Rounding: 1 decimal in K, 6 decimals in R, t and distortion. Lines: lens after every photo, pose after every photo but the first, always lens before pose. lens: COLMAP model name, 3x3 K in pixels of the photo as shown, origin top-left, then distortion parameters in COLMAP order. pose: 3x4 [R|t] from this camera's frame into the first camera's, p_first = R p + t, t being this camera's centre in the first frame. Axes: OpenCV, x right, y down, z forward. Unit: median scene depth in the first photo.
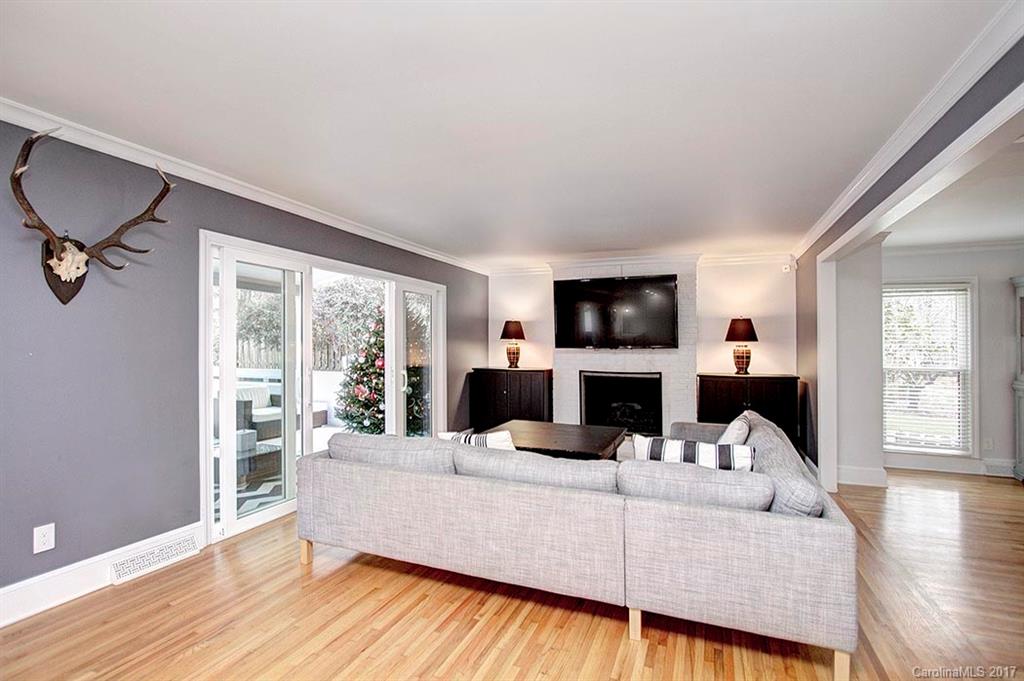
lens RADIAL K [[487.3, 0, 514.3], [0, 487.3, 343.6], [0, 0, 1]] dist [-0.001374, -0.000128]
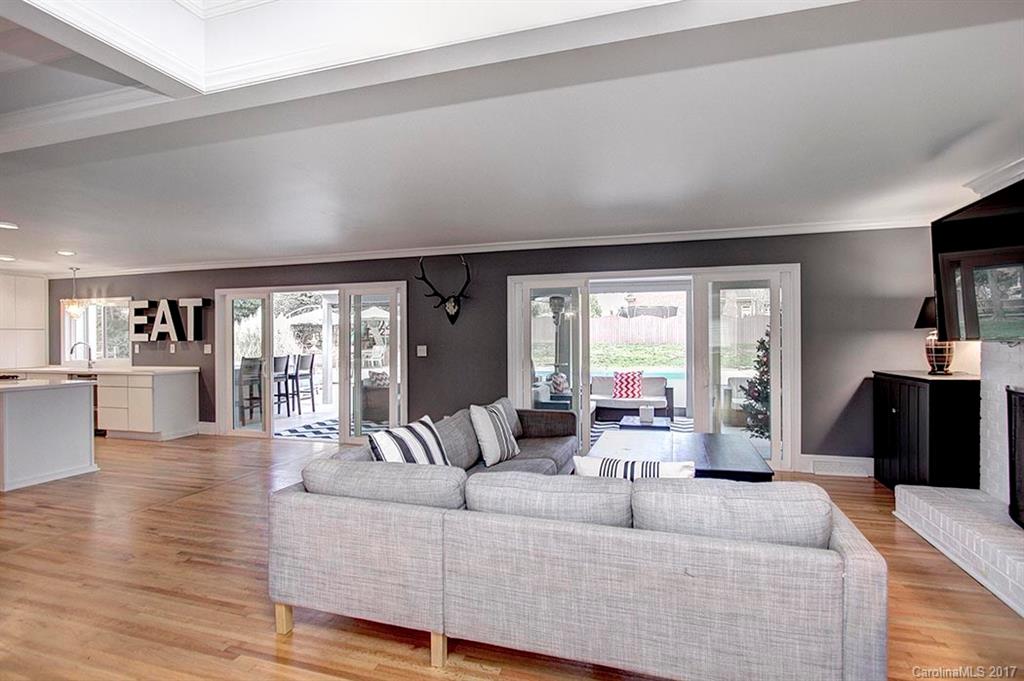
lens RADIAL K [[487.3, 0, 514.3], [0, 487.3, 343.6], [0, 0, 1]] dist [-0.001374, -0.000128]
pose [[0.100368, 0.004836, -0.994939, 1.273642], [0.014486, 0.999875, 0.006321, -0.001629], [0.994845, -0.015047, 0.100285, 0.979015]]
